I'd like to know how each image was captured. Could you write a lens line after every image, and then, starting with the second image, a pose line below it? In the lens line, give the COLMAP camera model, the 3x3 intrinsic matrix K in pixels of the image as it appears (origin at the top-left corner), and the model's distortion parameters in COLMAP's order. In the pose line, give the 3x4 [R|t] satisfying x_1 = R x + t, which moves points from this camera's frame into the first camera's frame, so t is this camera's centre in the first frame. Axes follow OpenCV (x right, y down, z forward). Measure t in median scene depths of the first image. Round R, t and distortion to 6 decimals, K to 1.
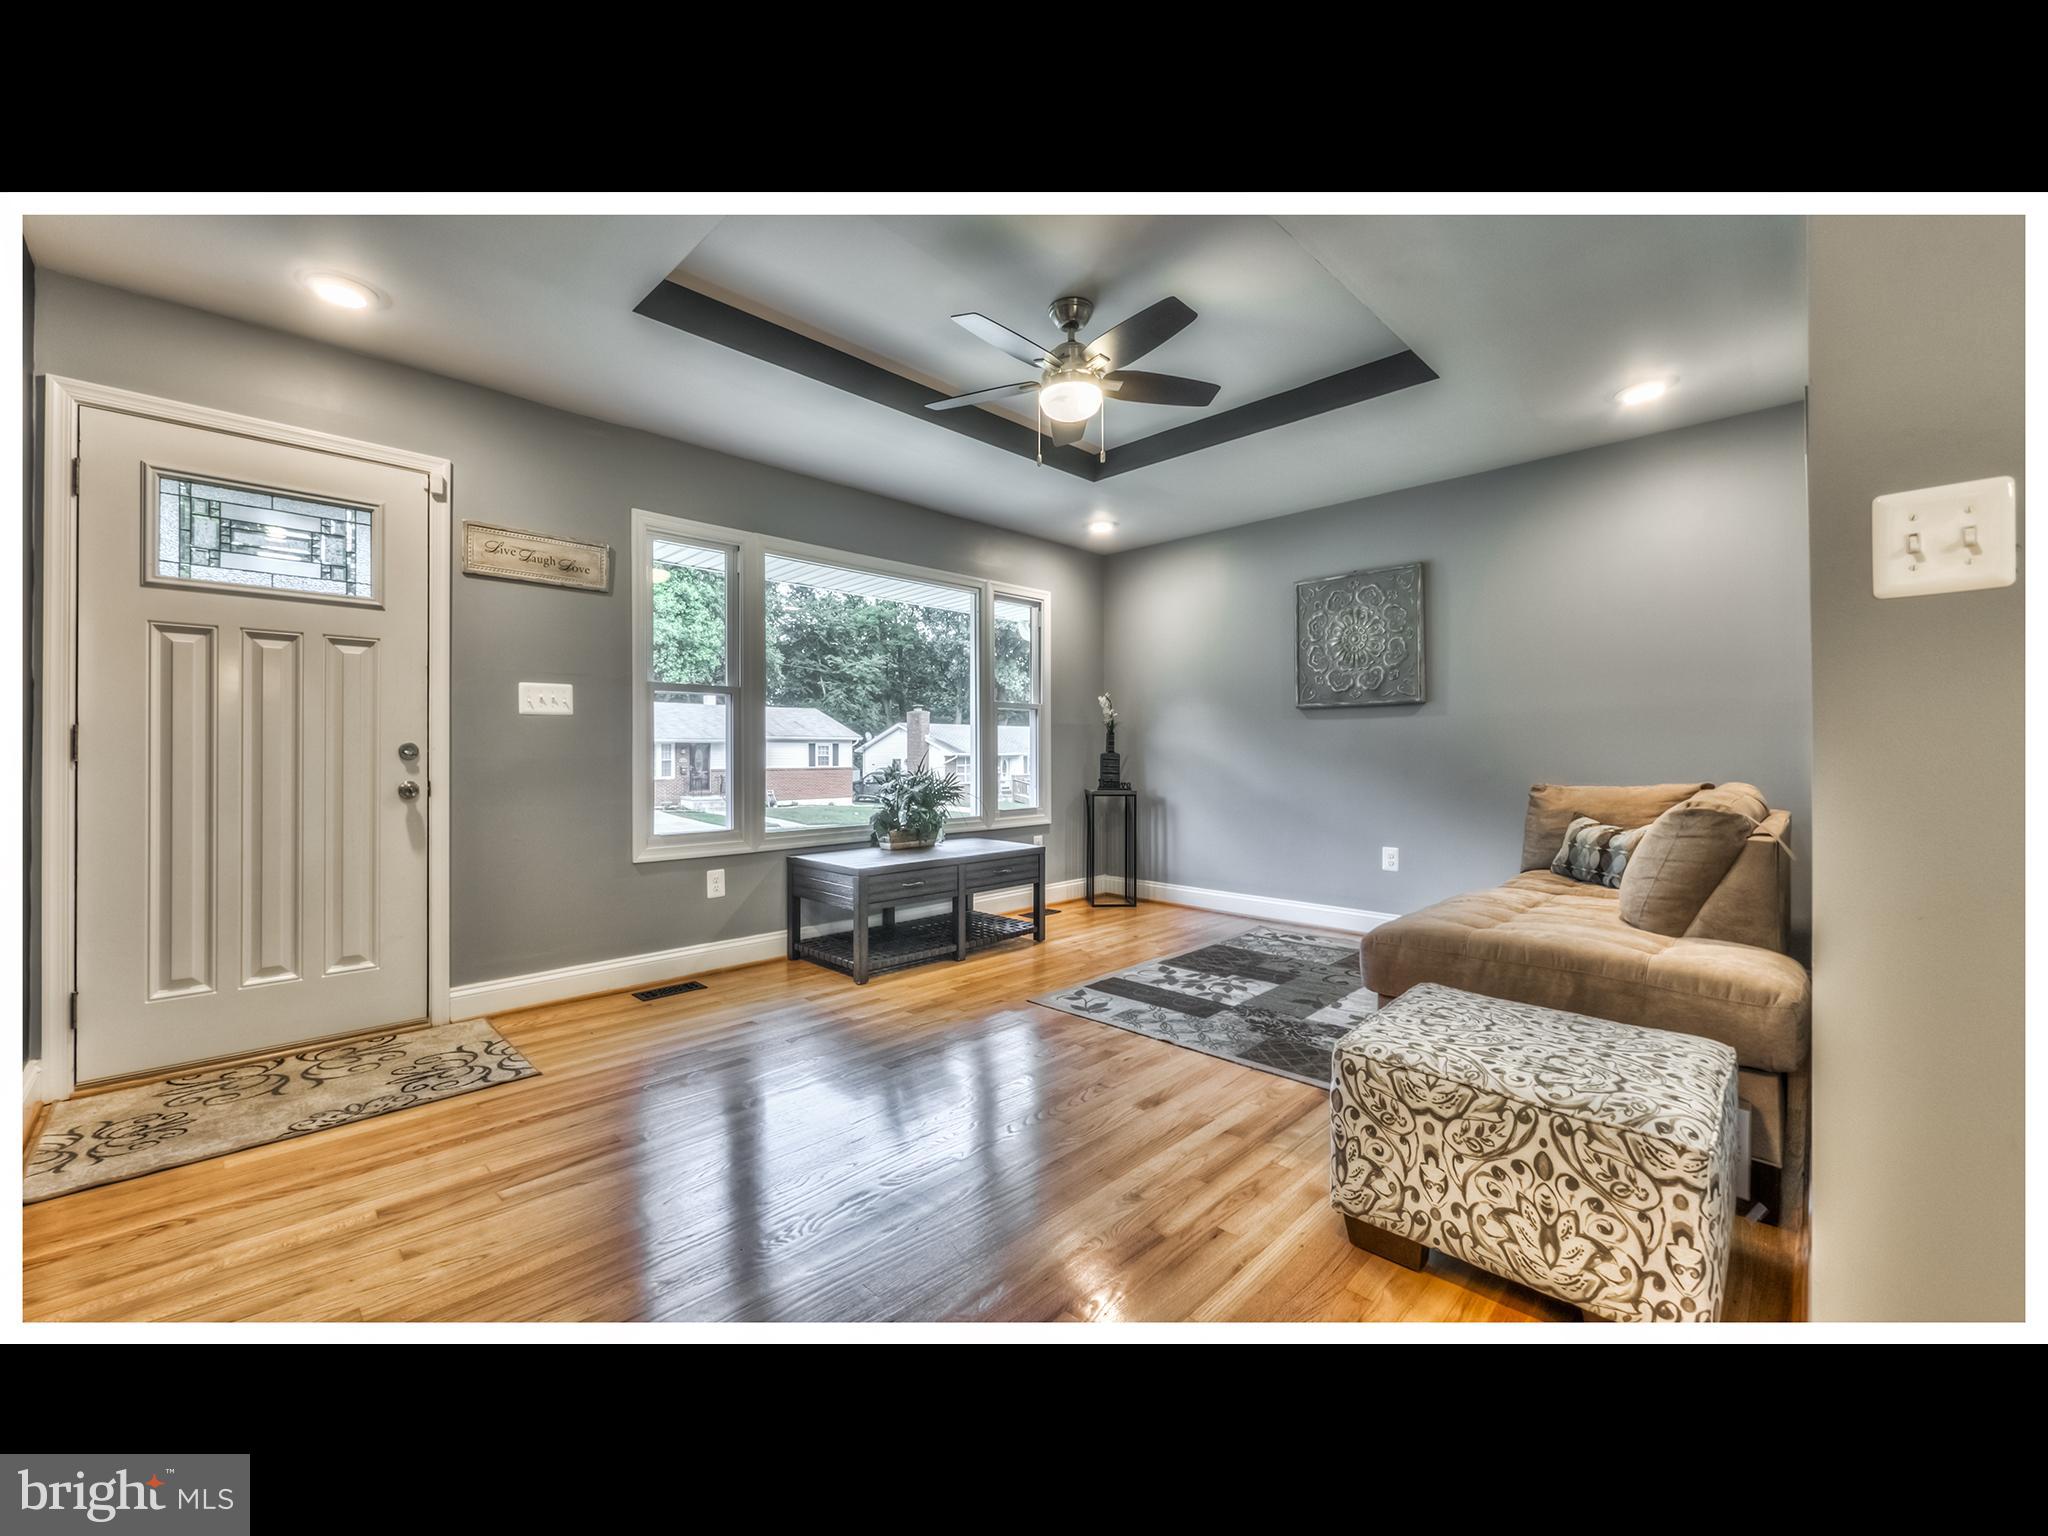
lens RADIAL K [[803.6, 0, 1017.0], [0, 803.6, 755.3], [0, 0, 1]] dist [-0.001111, 0.000013]
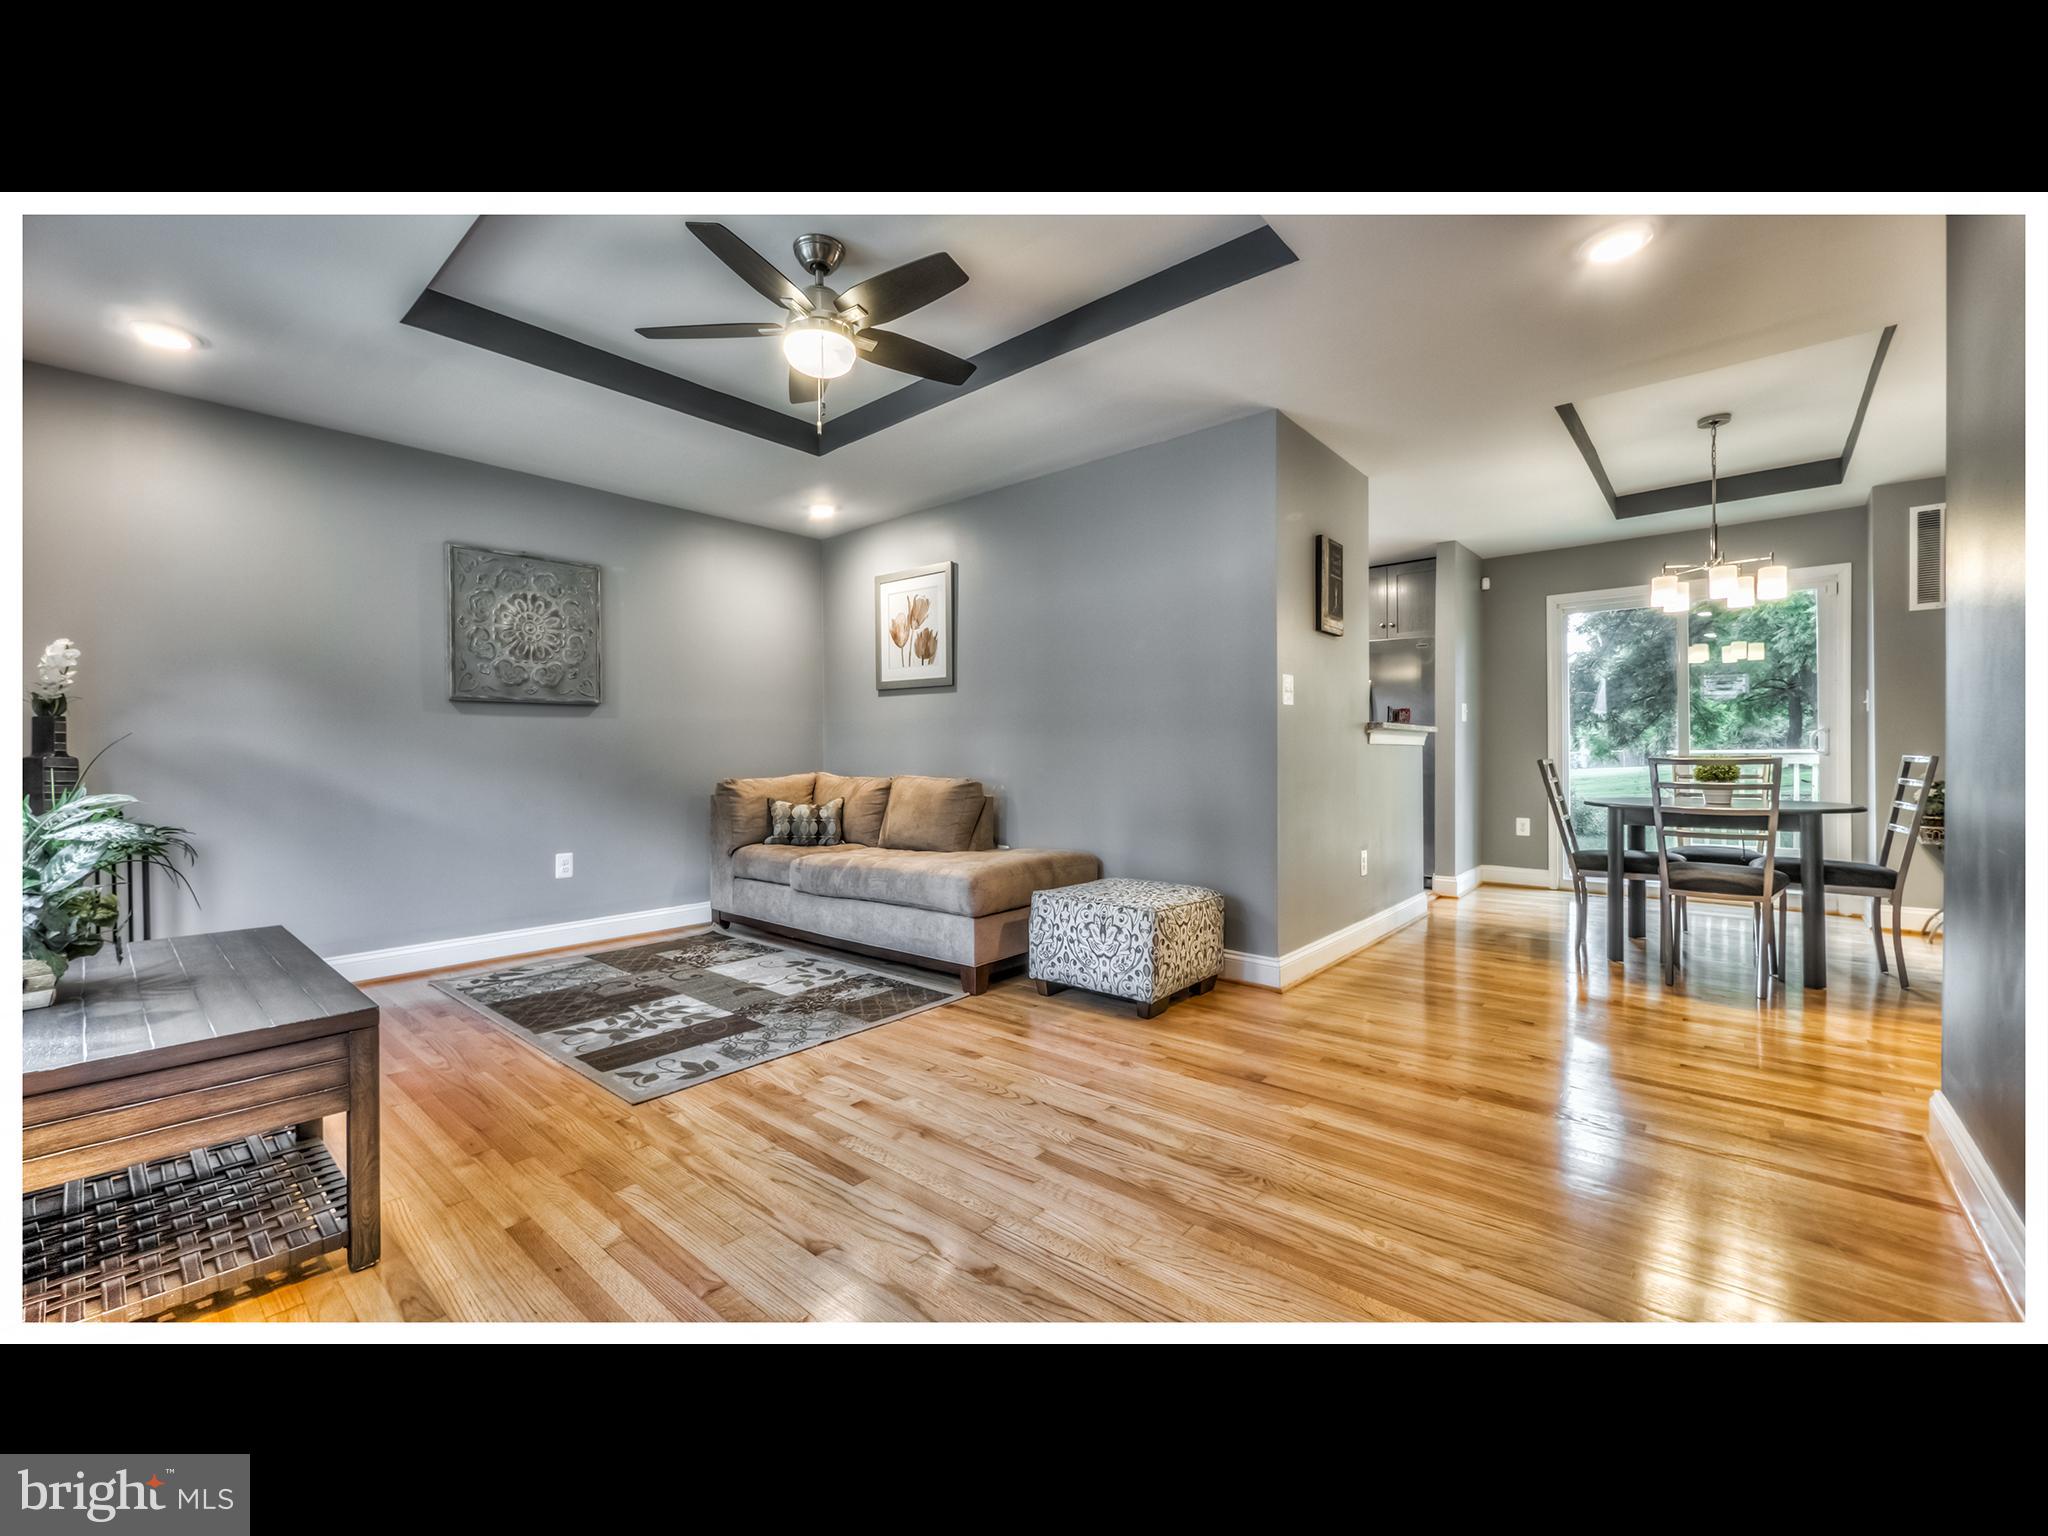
lens RADIAL K [[825.5, 0, 985.5], [0, 825.5, 765.1], [0, 0, 1]] dist [-0.027972, -0.000066]
pose [[-0.050943, -0.010067, 0.998651, -0.880814], [0.009245, 0.999902, 0.010552, 0.007440], [-0.998659, 0.009770, -0.050845, 0.907180]]
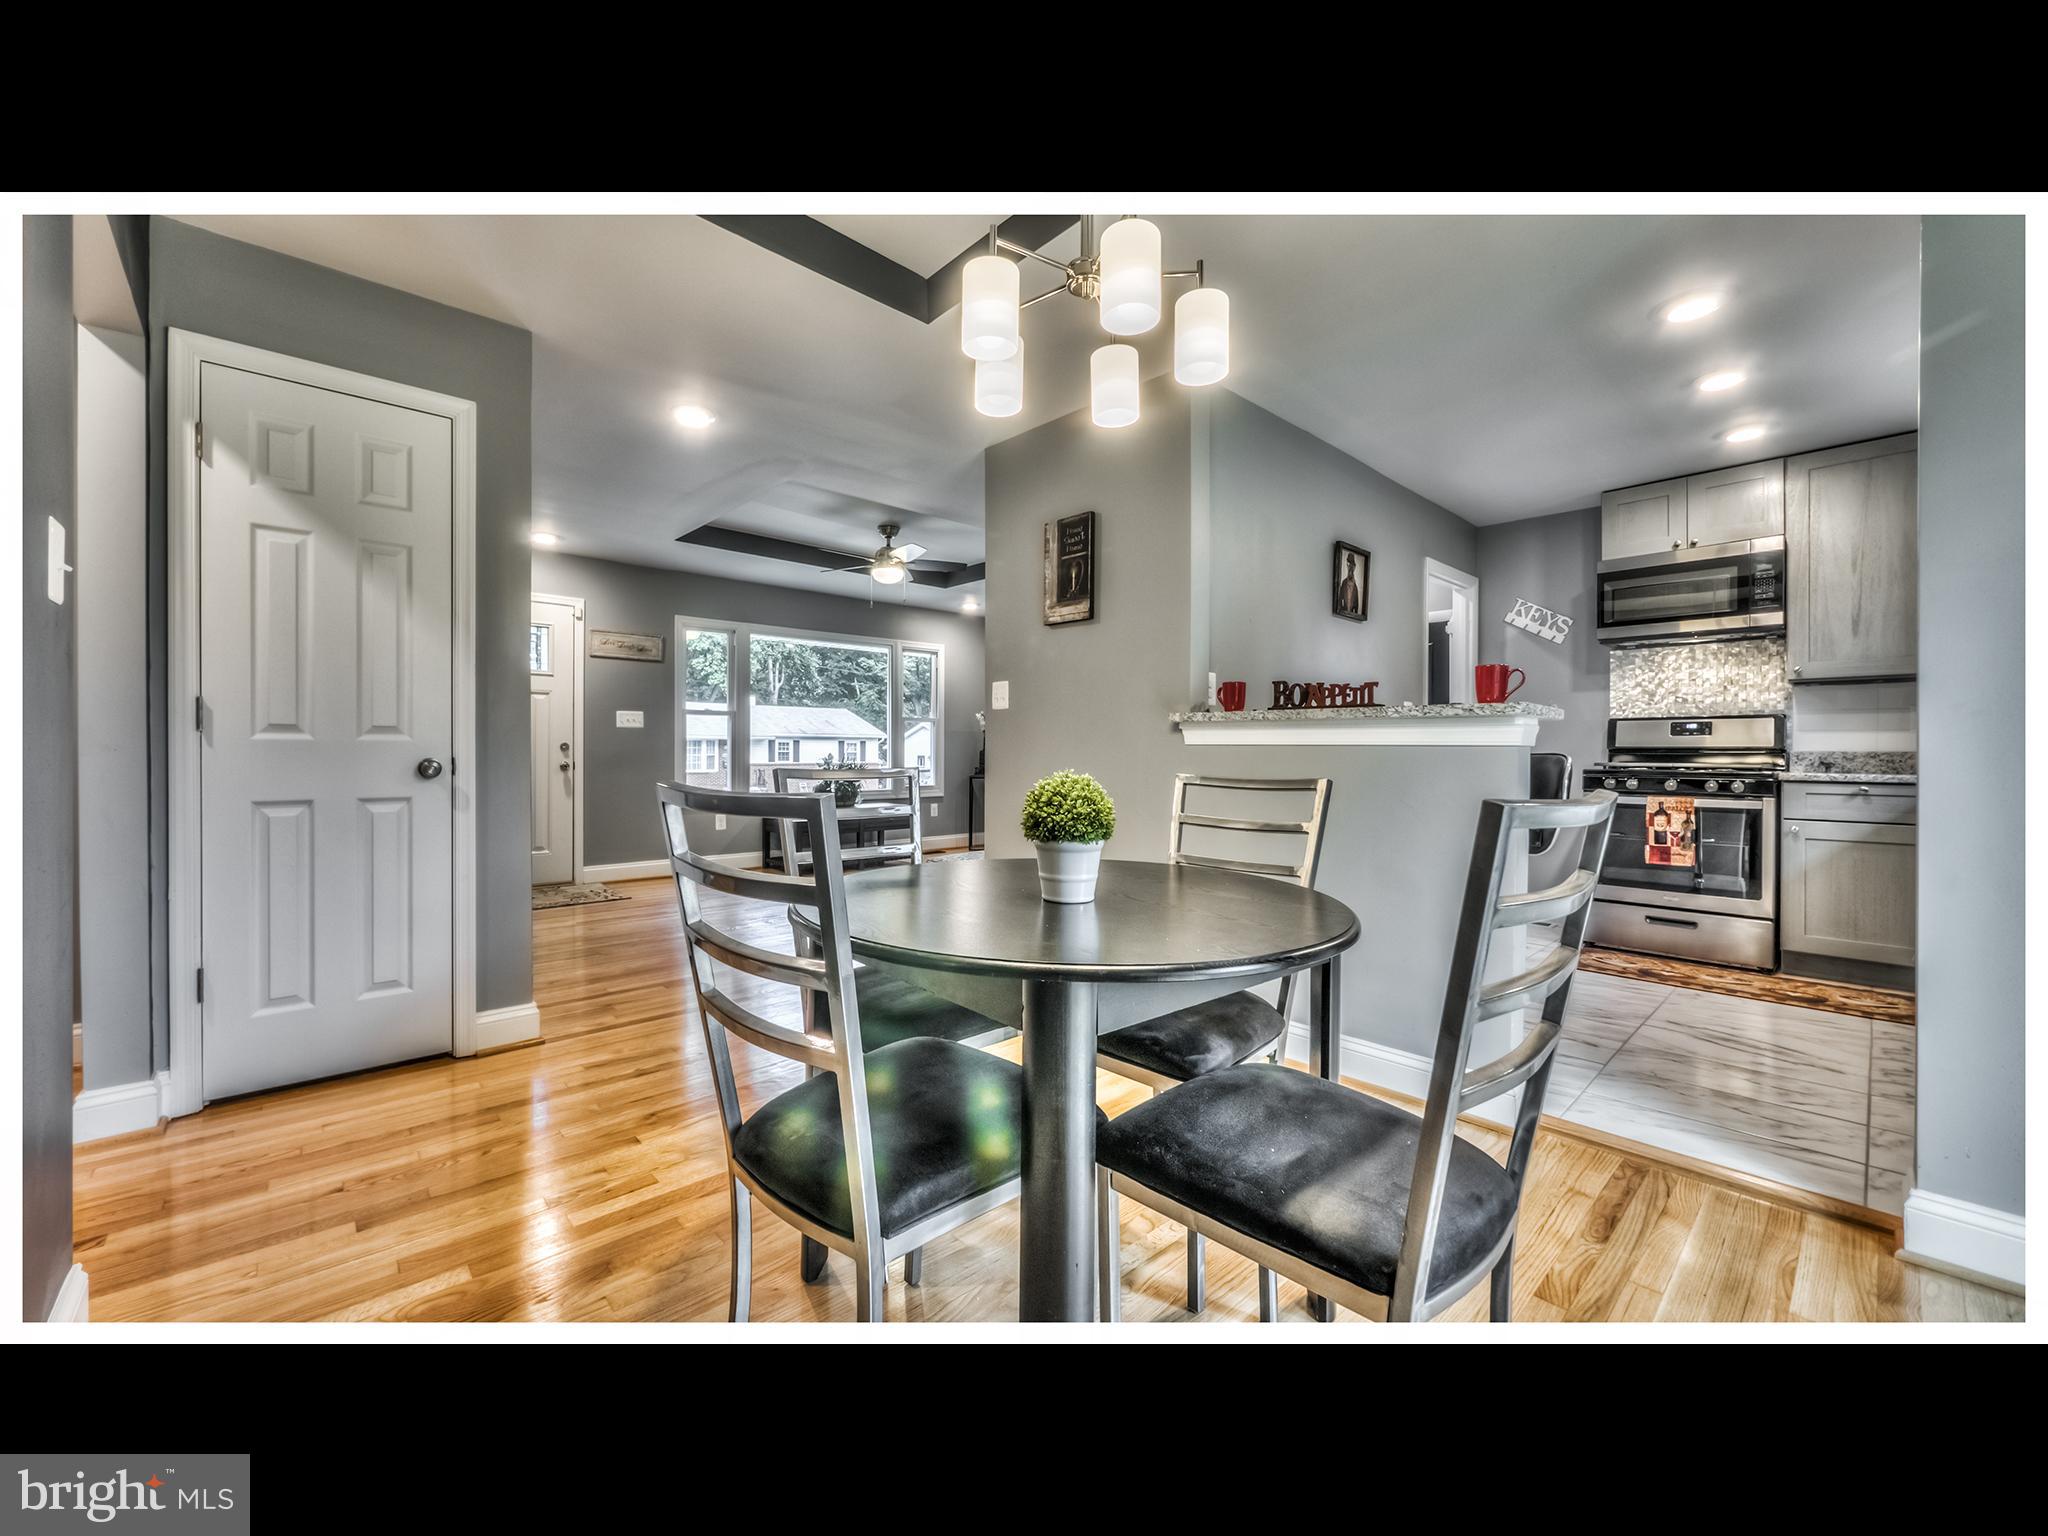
lens RADIAL K [[803.6, 0, 1017.0], [0, 803.6, 755.3], [0, 0, 1]] dist [-0.001111, 0.000013]
pose [[0.998630, 0.007285, -0.051811, 0.587449], [-0.007160, 0.999971, 0.002586, 0.003533], [0.051828, -0.002212, 0.998654, -1.169853]]
